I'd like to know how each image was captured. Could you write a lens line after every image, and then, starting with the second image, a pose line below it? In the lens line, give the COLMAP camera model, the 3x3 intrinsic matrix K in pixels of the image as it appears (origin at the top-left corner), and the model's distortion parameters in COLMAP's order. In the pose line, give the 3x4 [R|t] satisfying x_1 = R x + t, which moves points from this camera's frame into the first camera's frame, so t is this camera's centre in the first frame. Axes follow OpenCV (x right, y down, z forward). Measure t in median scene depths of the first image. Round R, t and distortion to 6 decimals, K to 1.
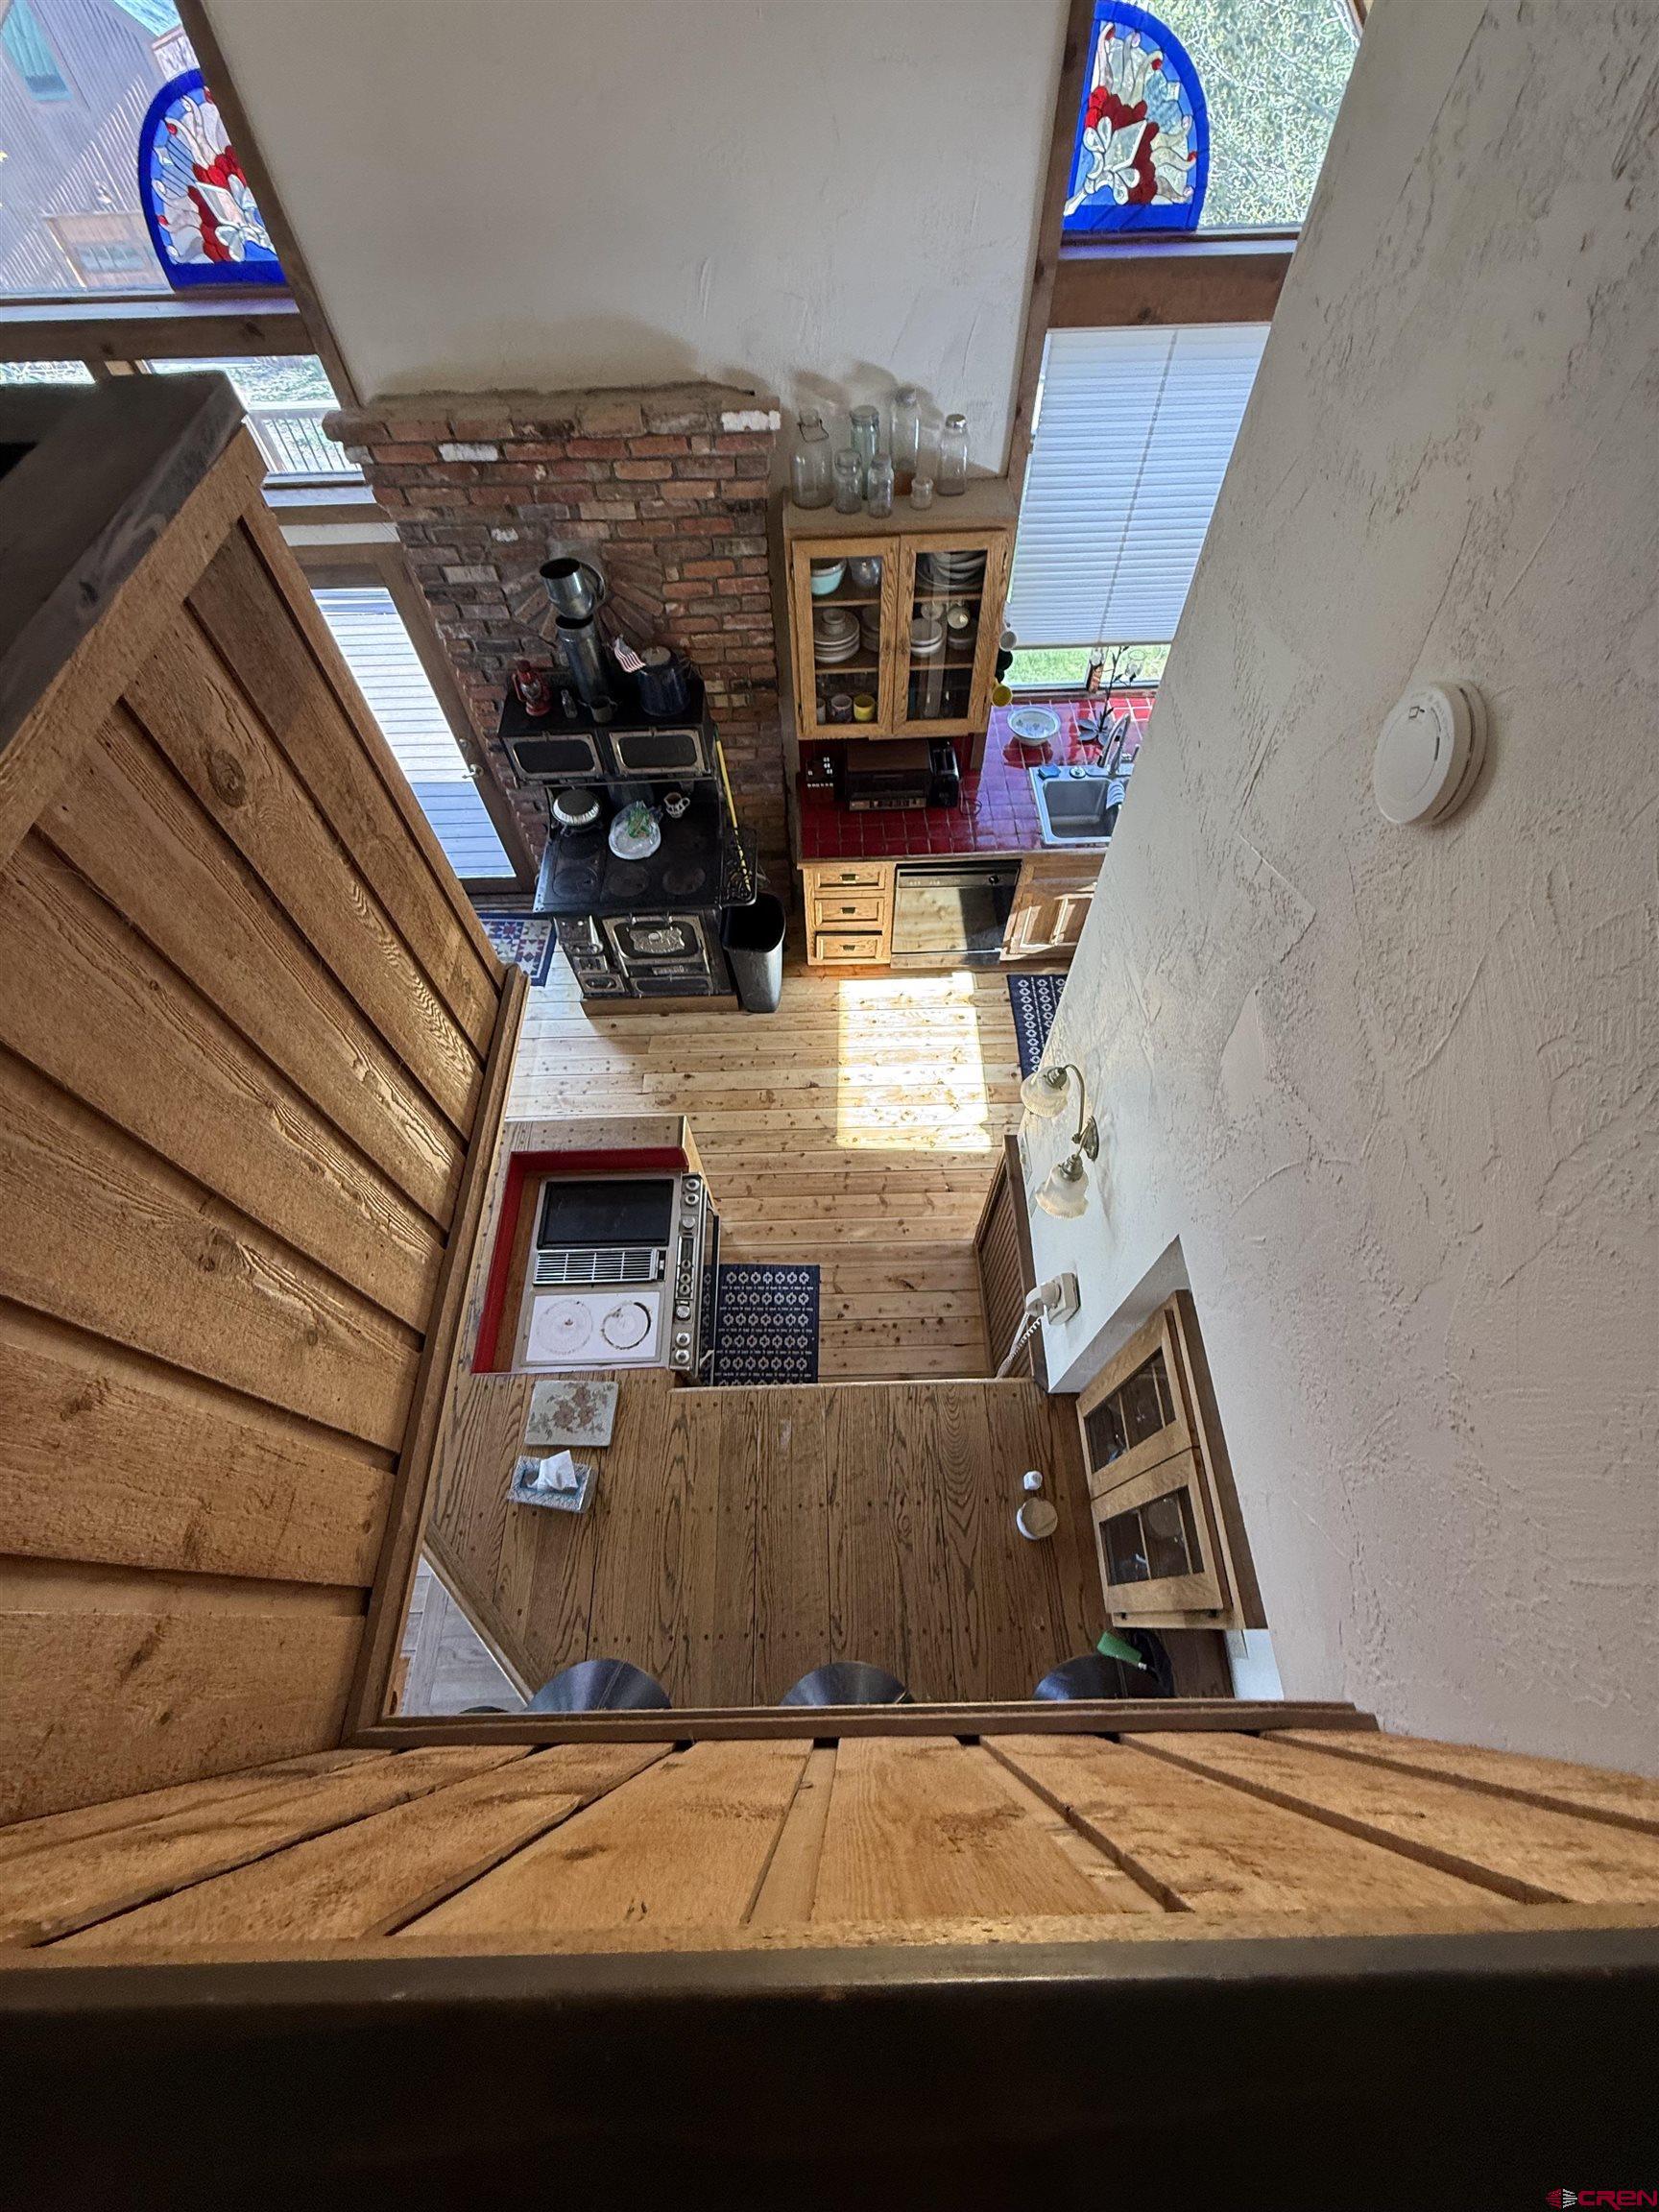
lens RADIAL K [[882.6, 0, 829.5], [0, 882.6, 1106.0], [0, 0, 1]] dist [0.001074, 0.000722]
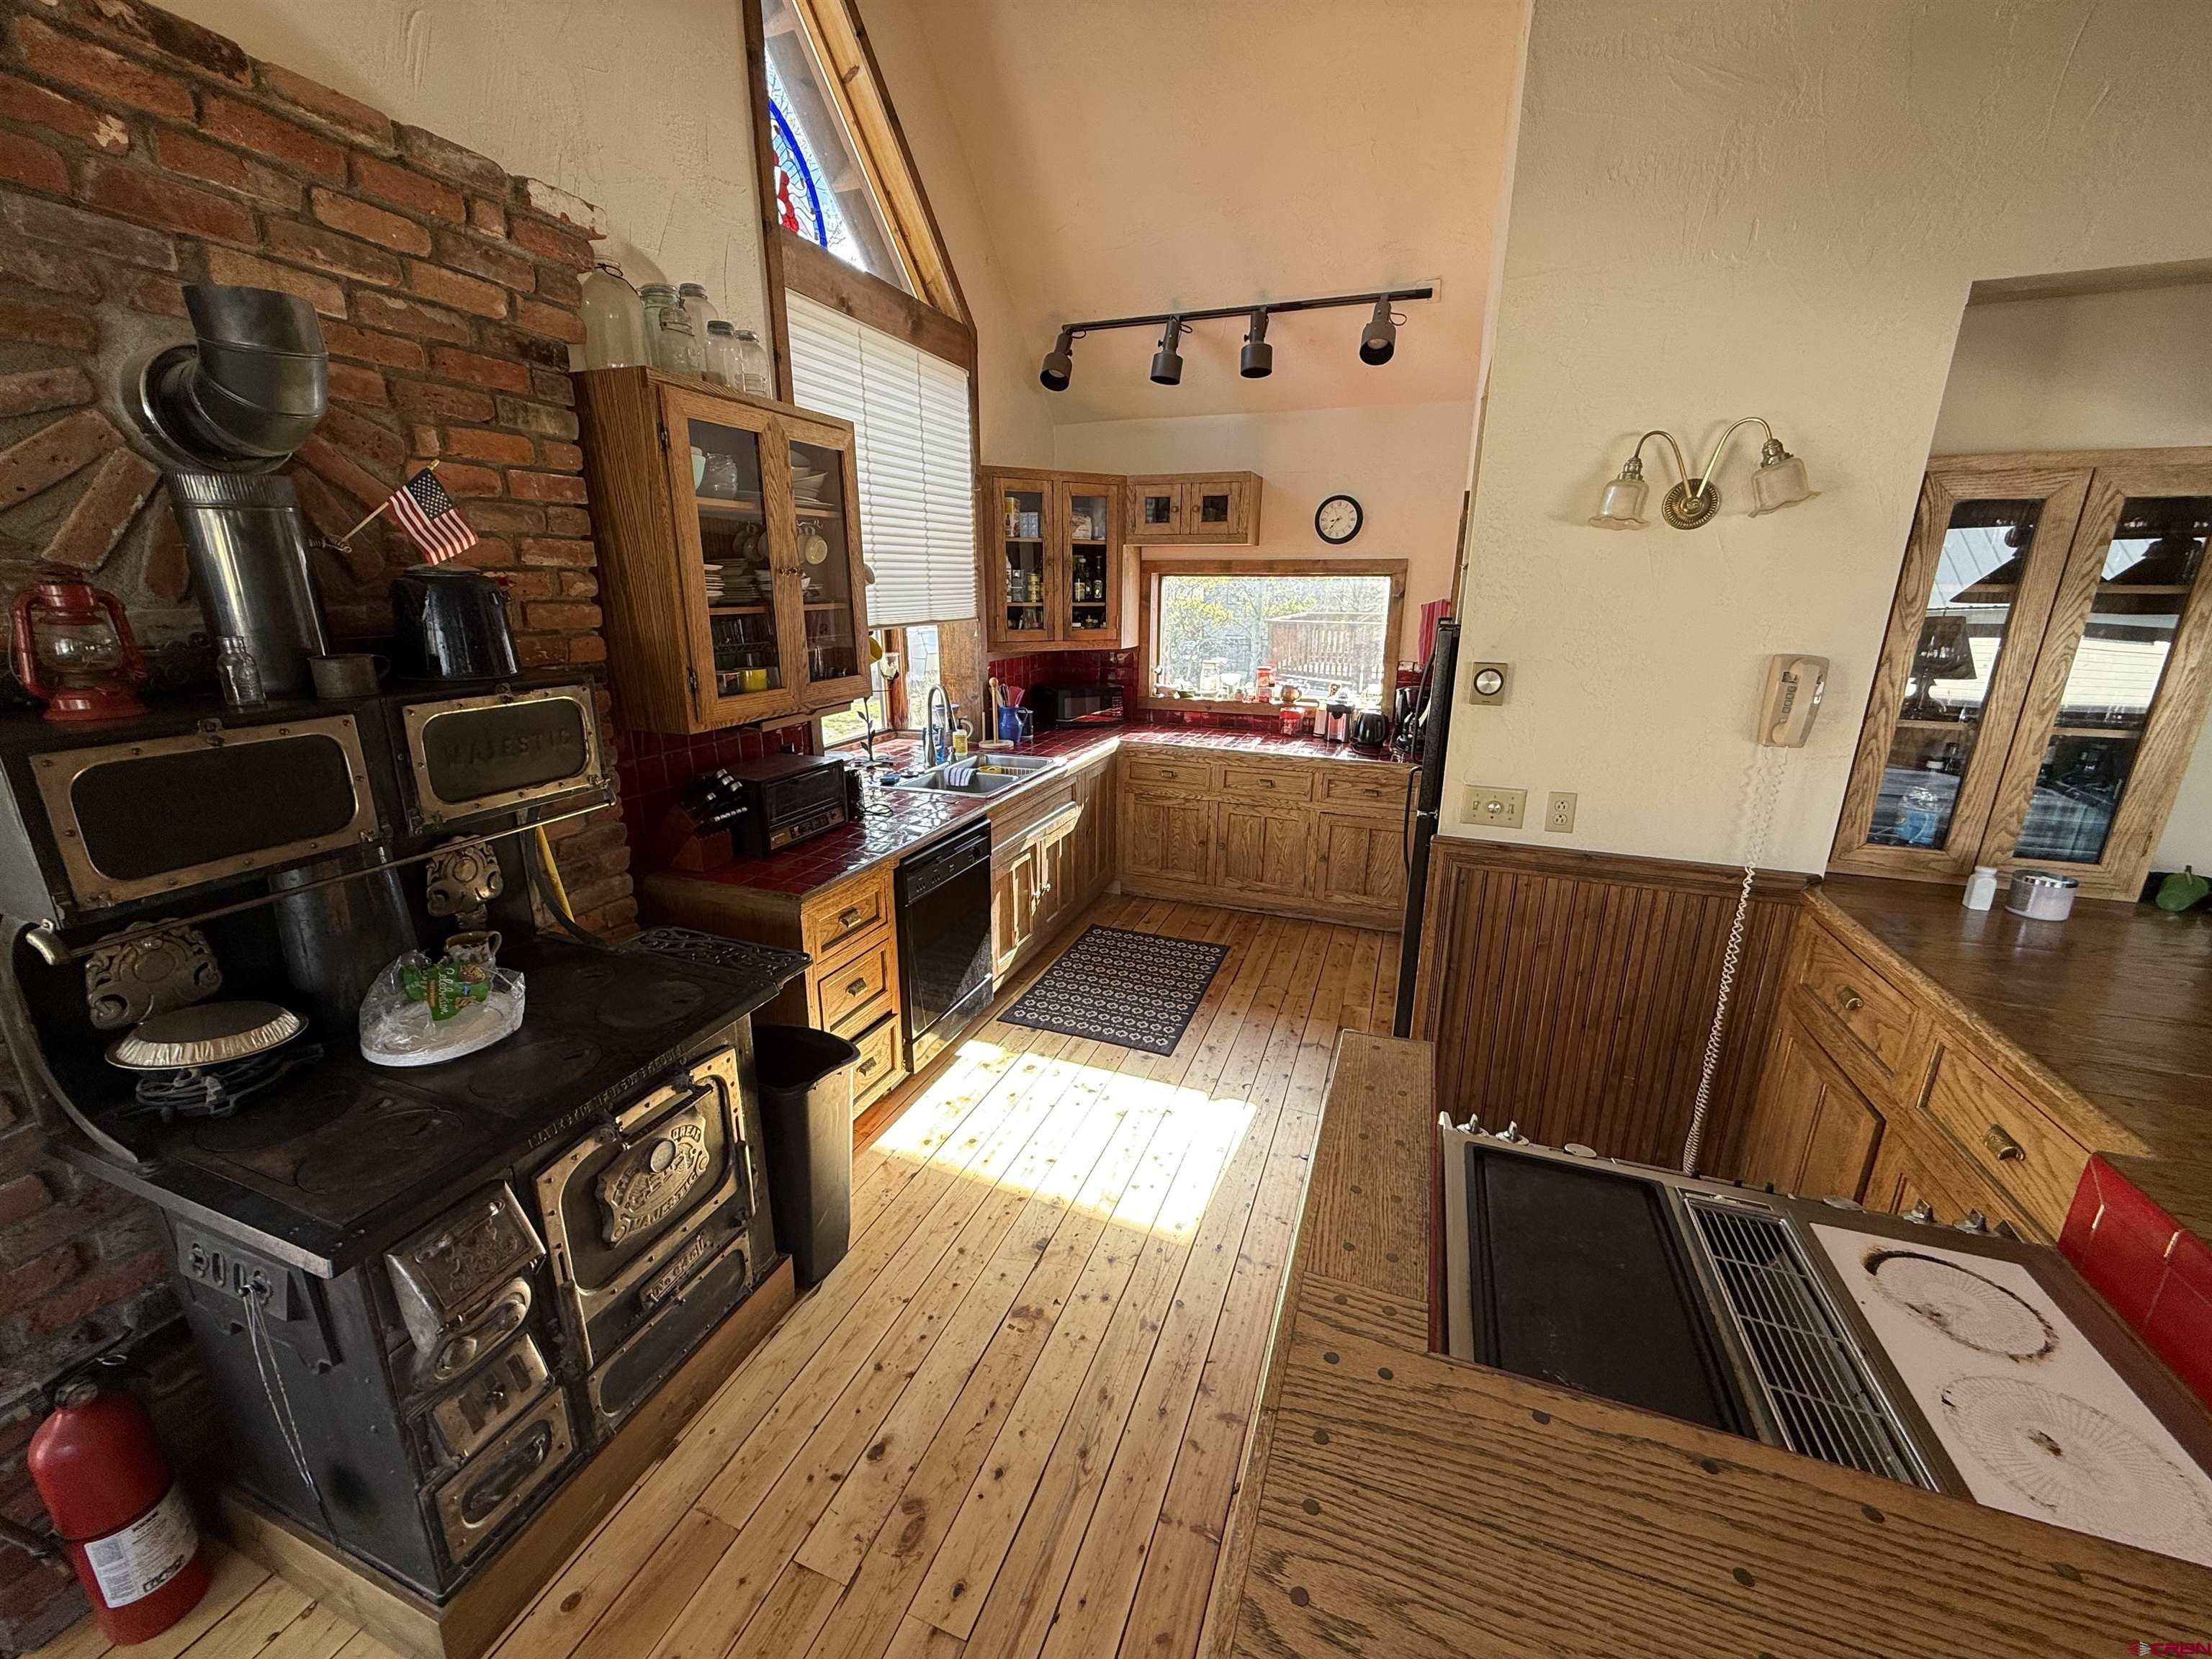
lens RADIAL K [[882.6, 0, 1096.0], [0, 882.6, 826.5], [0, 0, 1]] dist [0.001074, 0.000722]
pose [[0.374599, -0.229460, 0.898345, -0.522000], [0.792207, 0.582630, -0.181522, -0.059809], [-0.481751, 0.779673, 0.400033, 0.737015]]
